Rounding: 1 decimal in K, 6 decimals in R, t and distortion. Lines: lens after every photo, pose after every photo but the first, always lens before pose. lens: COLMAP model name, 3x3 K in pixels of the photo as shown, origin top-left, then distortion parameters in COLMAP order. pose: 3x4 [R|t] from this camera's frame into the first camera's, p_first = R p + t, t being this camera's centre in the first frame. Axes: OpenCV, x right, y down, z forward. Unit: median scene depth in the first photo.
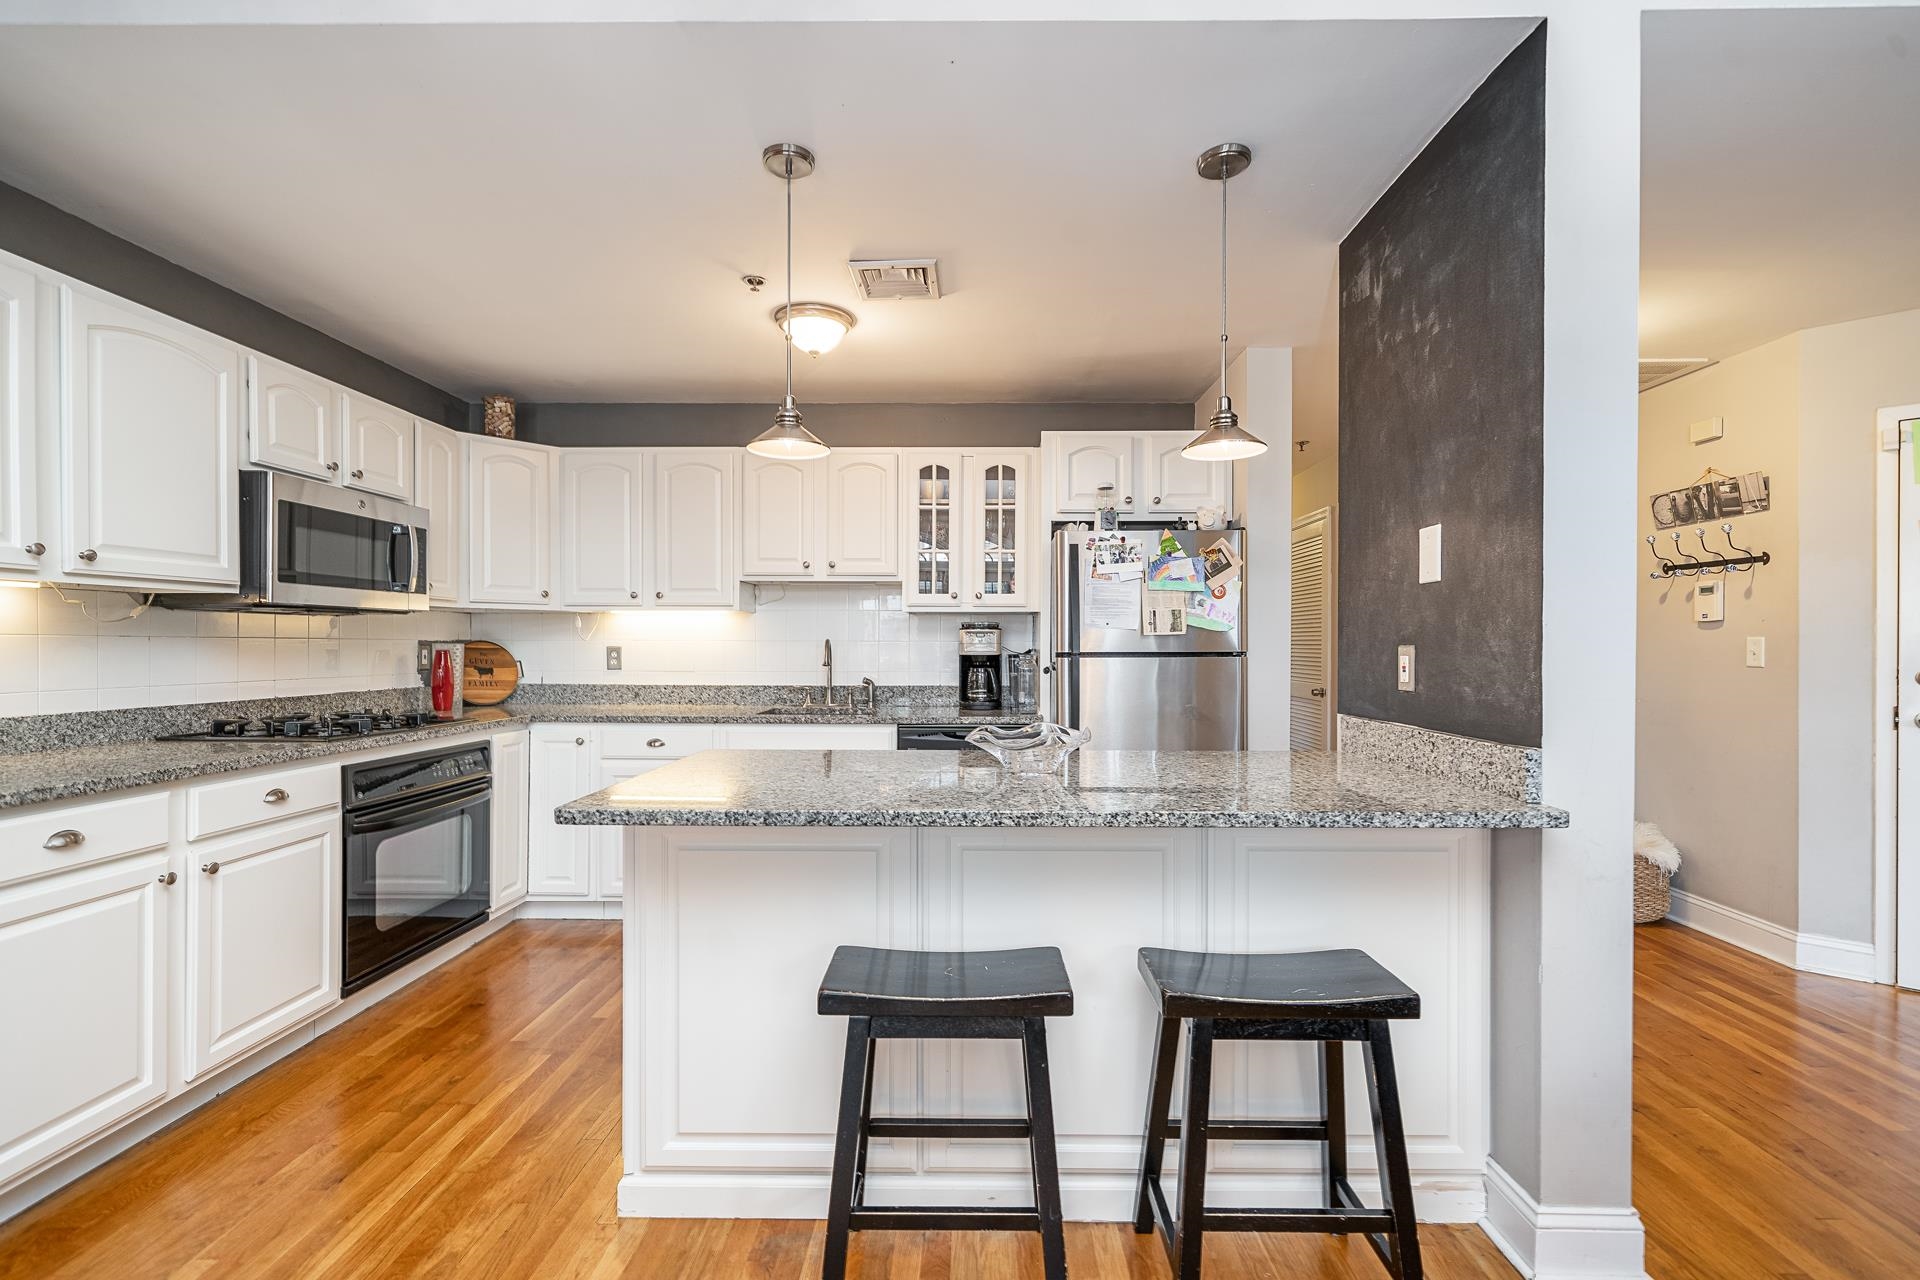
lens RADIAL K [[850.1, 0, 964.3], [0, 850.1, 644.1], [0, 0, 1]] dist [0.014185, 0.000806]
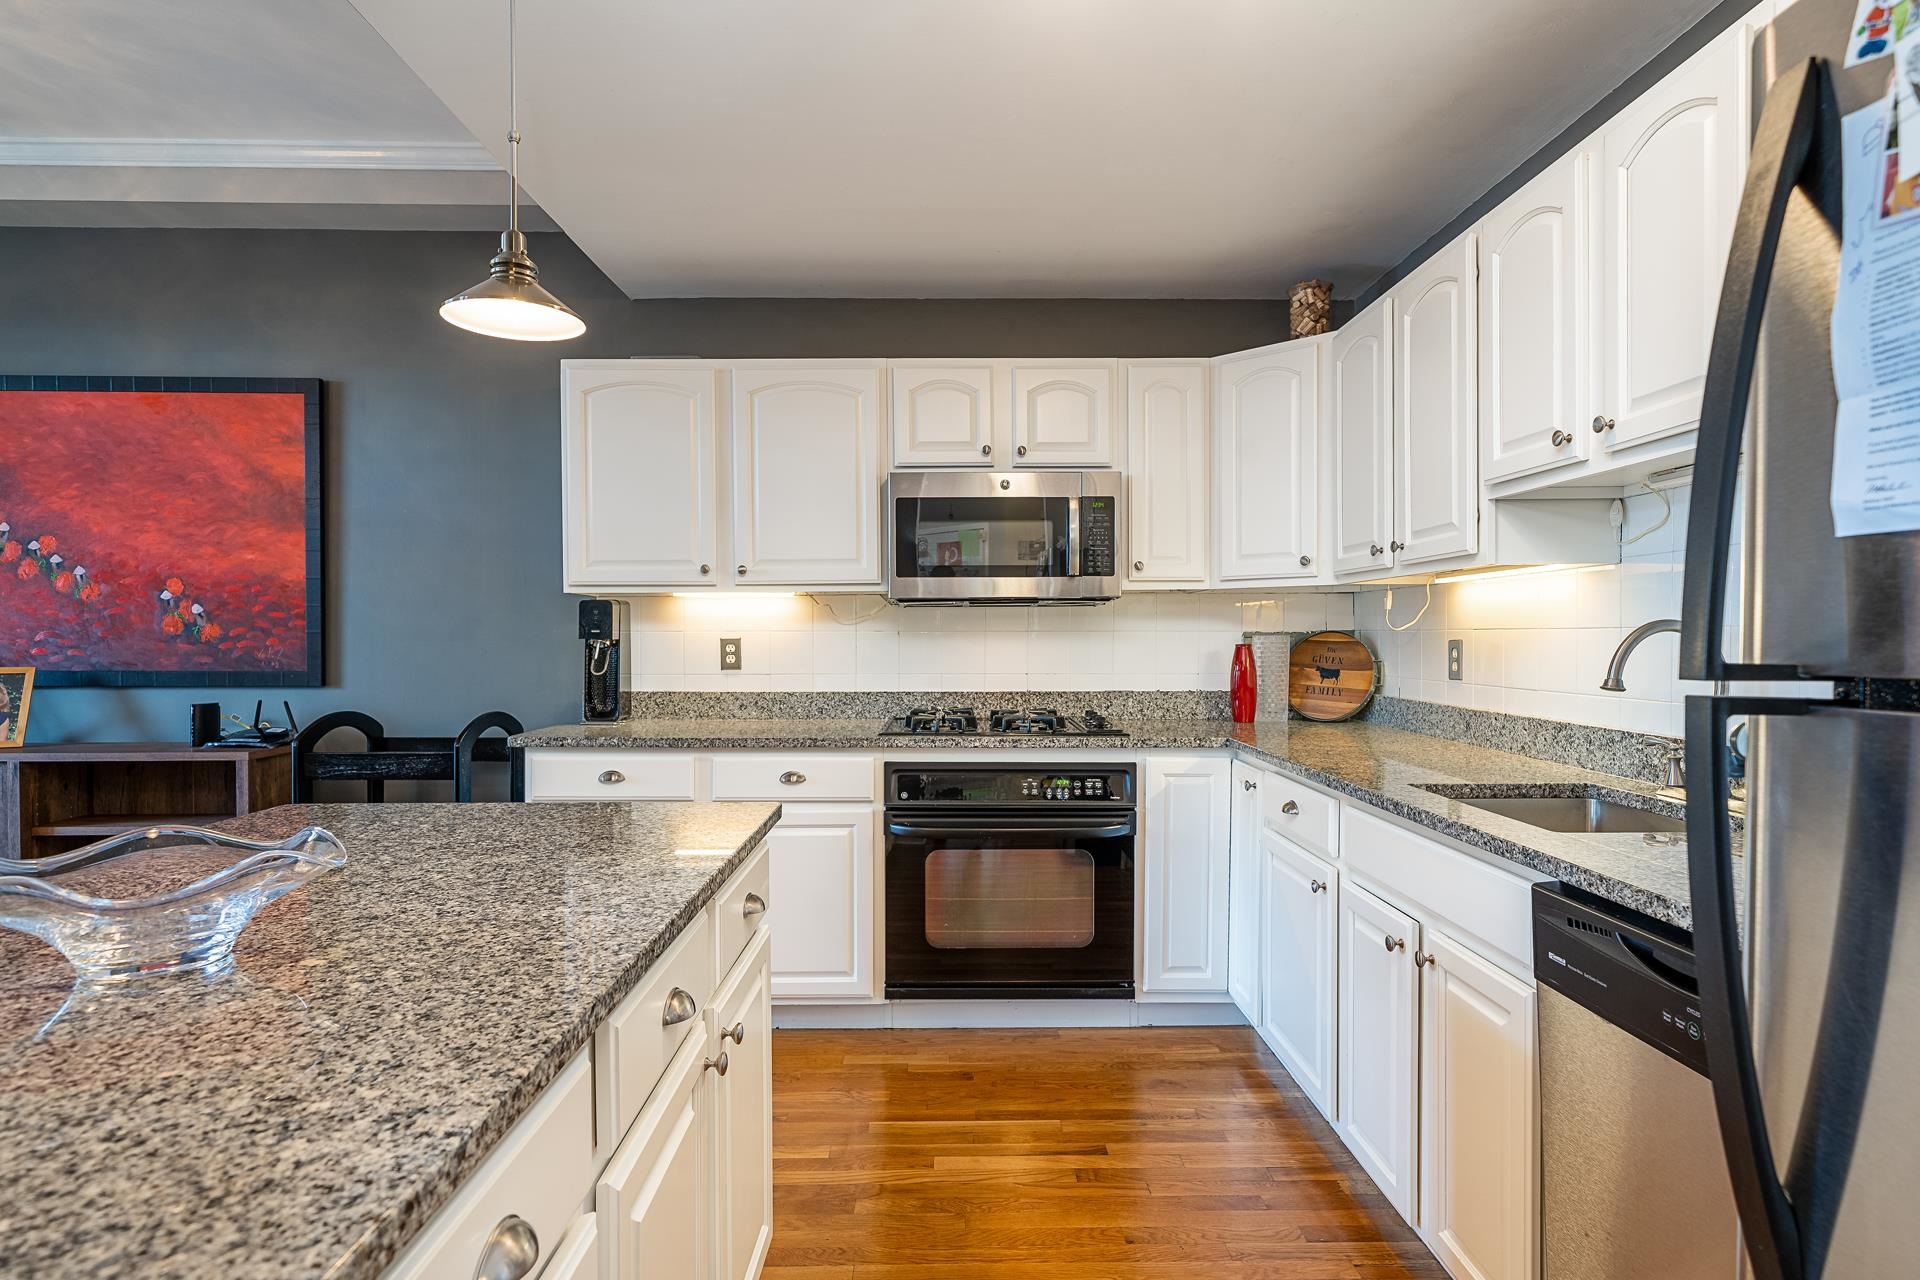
lens RADIAL K [[994.5, 0, 958.1], [0, 994.5, 652.6], [0, 0, 1]] dist [-0.001111, 0.000434]
pose [[0.035189, 0.010269, -0.999328, 0.354674], [0.002486, 0.999943, 0.010363, 0.005637], [0.999378, -0.002849, 0.035162, 0.905245]]
